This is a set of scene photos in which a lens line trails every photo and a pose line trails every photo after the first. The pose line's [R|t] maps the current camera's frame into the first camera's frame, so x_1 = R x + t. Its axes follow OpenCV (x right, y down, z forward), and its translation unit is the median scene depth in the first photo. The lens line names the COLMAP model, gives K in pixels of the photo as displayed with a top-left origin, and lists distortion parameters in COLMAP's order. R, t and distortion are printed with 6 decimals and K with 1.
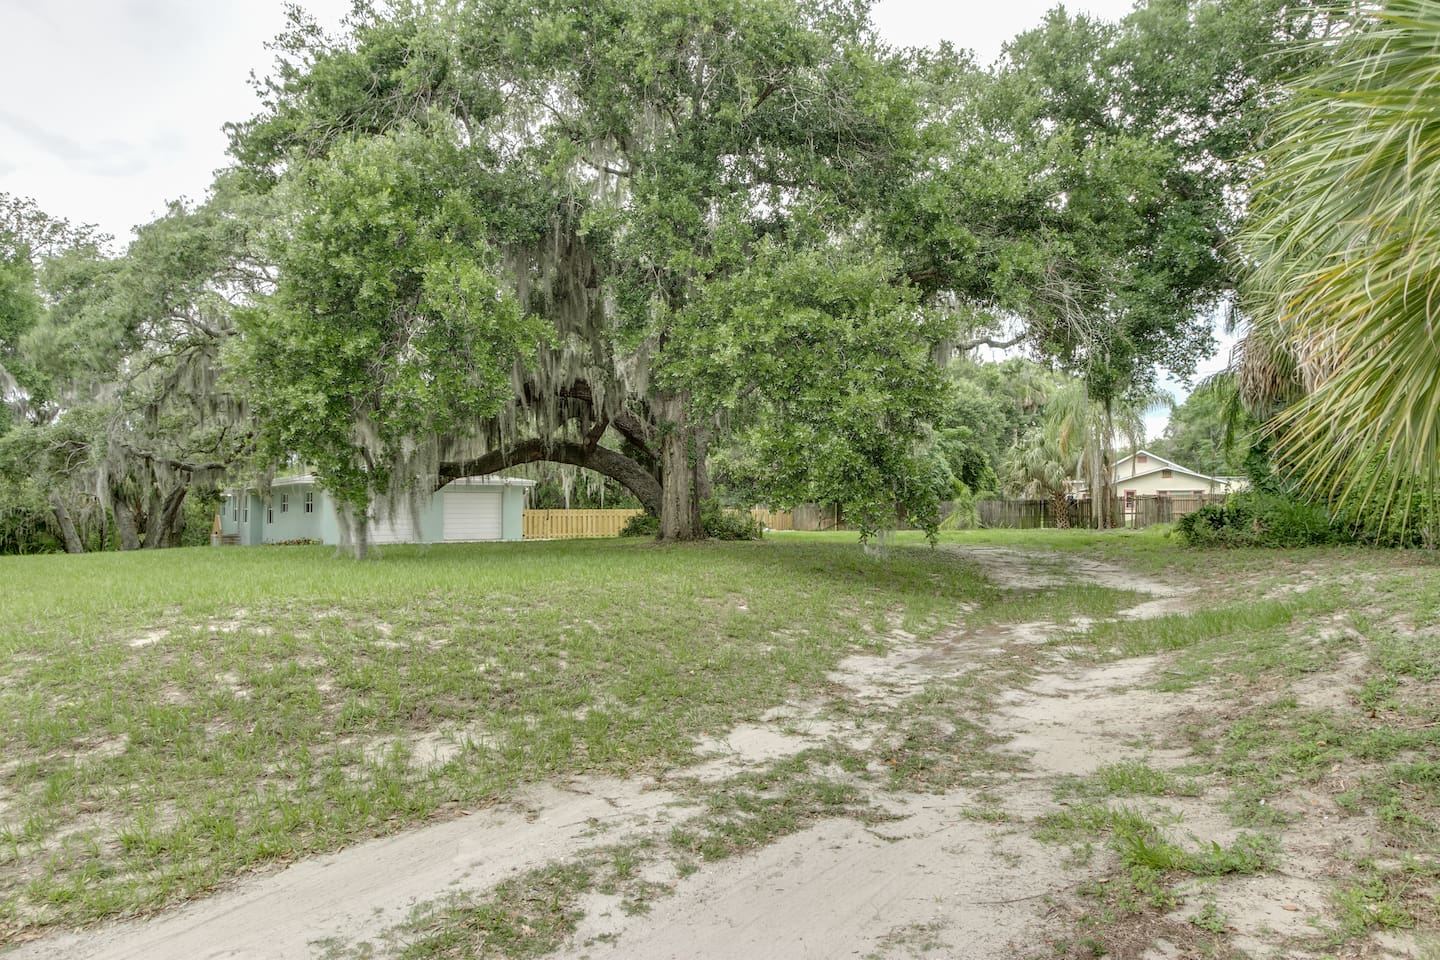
lens RADIAL K [[866.1, 0, 720.0], [0, 866.1, 480.0], [0, 0, 1]] dist [0.000046, 0.000225]
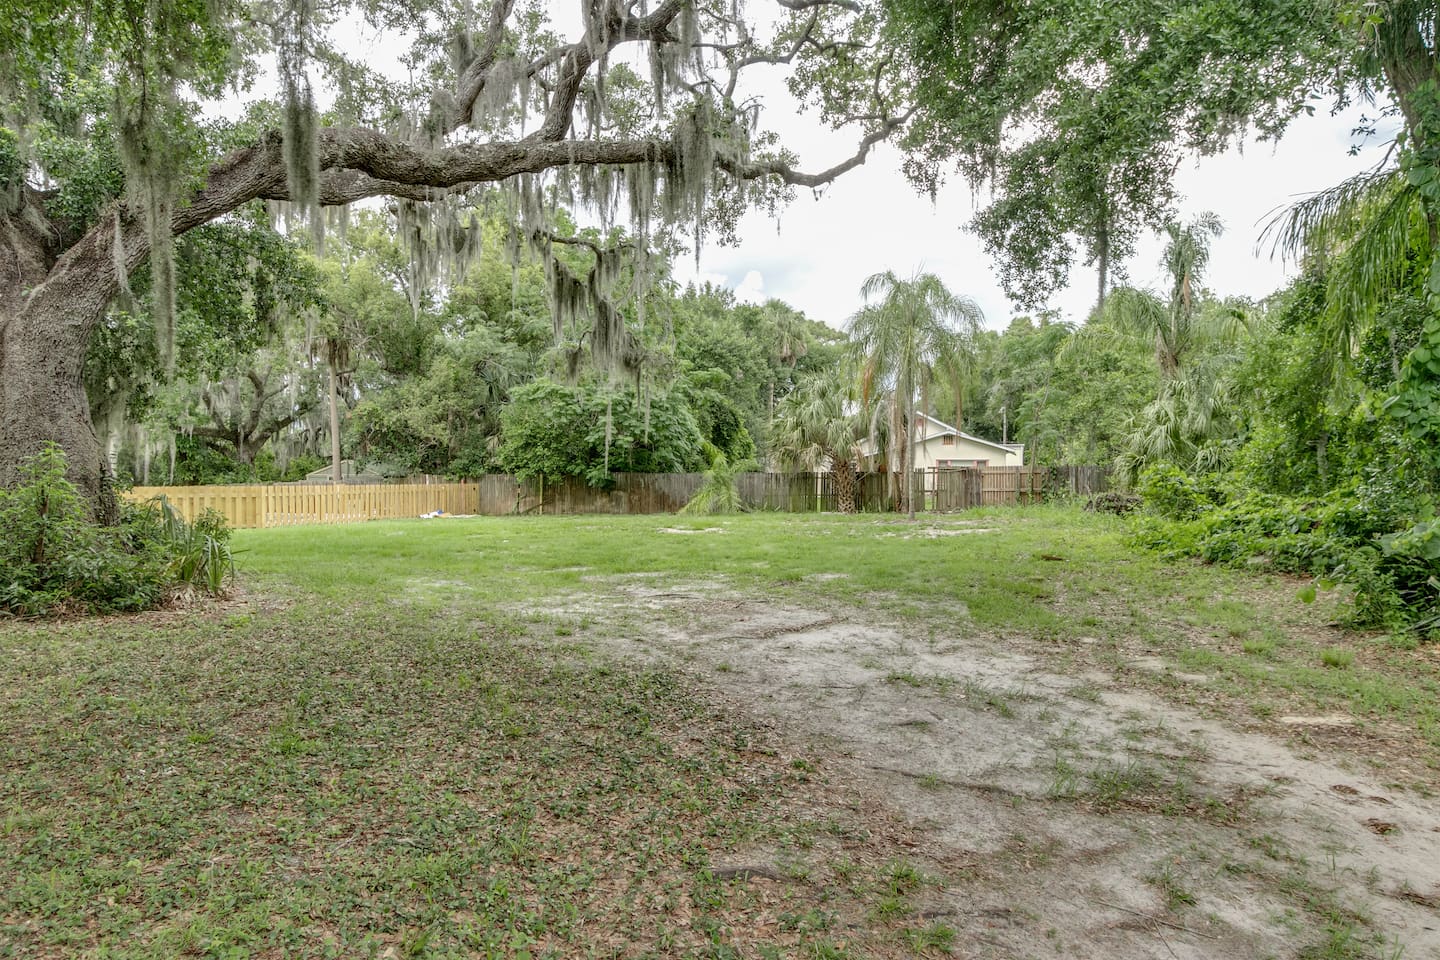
lens RADIAL K [[866.1, 0, 720.0], [0, 866.1, 480.0], [0, 0, 1]] dist [0.000046, 0.000225]
pose [[0.957156, 0.000435, 0.289574, 0.072120], [-0.012349, 0.999150, 0.039319, 0.001483], [-0.289311, -0.041210, 0.956348, 0.296296]]
